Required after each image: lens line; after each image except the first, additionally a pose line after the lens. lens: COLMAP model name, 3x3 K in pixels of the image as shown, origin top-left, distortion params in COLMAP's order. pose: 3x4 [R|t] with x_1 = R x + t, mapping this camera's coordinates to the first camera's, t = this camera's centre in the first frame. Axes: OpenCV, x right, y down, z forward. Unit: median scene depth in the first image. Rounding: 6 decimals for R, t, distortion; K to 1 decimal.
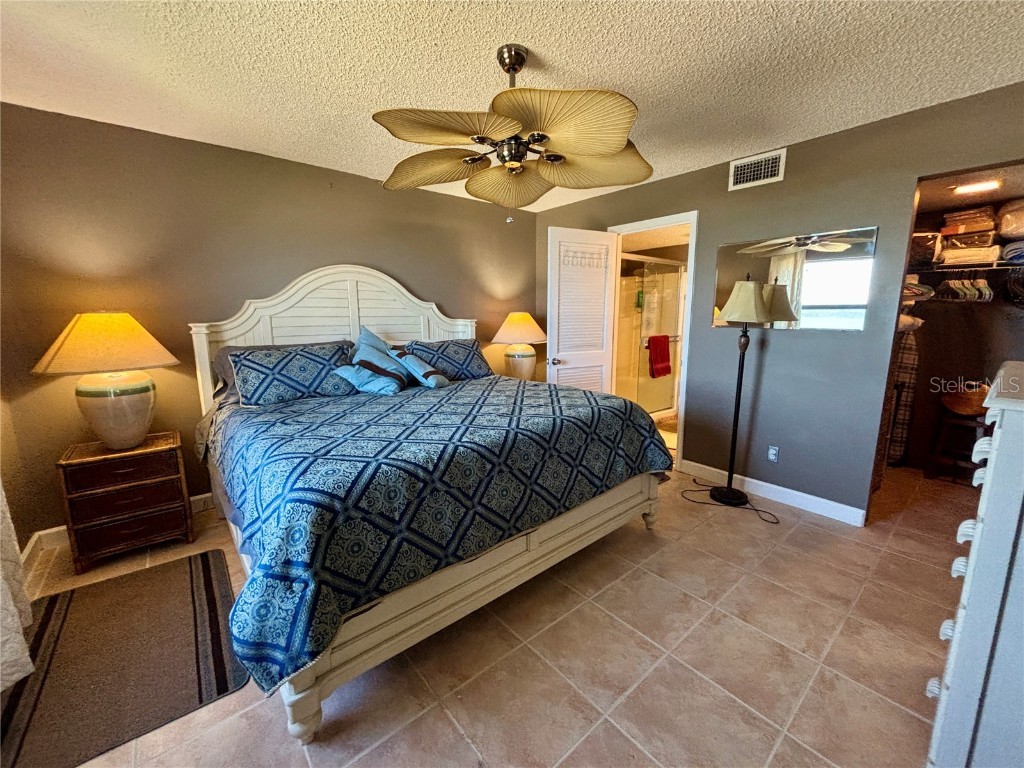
lens RADIAL K [[415.9, 0, 515.8], [0, 415.9, 386.6], [0, 0, 1]] dist [-0.001681, 0.001628]
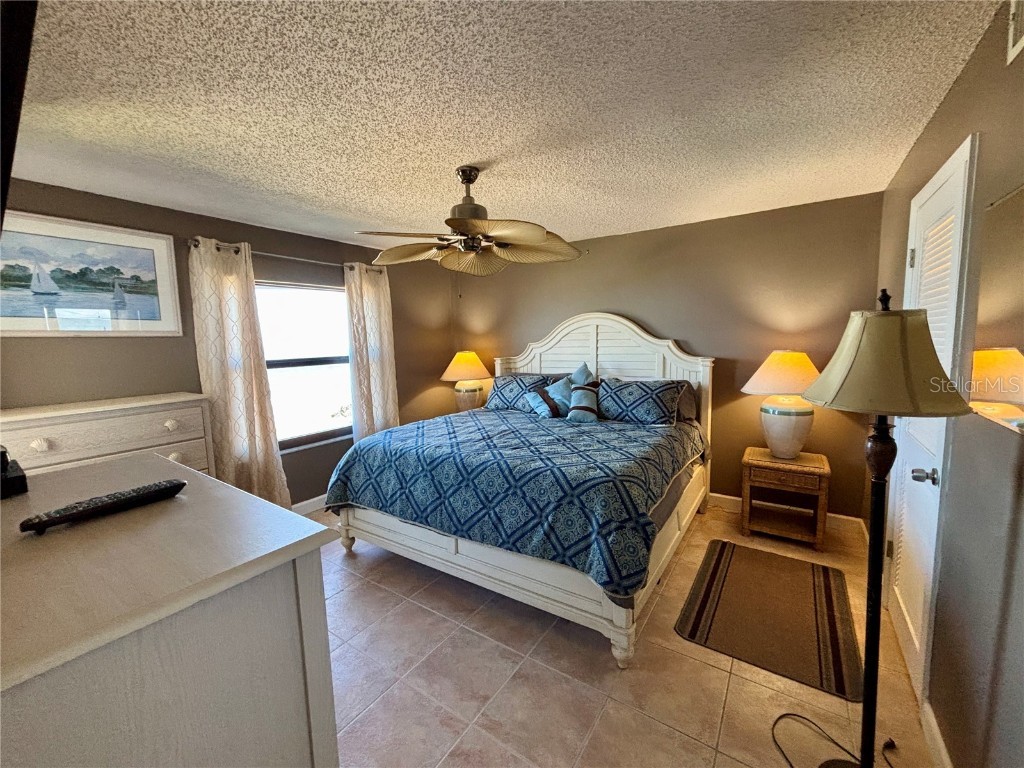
lens RADIAL K [[415.9, 0, 513.0], [0, 415.9, 381.4], [0, 0, 1]] dist [-0.001681, 0.001628]
pose [[0.255175, 0.099766, -0.961734, 1.002588], [-0.140105, 0.987980, 0.065315, -0.184035], [0.956690, 0.118077, 0.266086, 0.622793]]
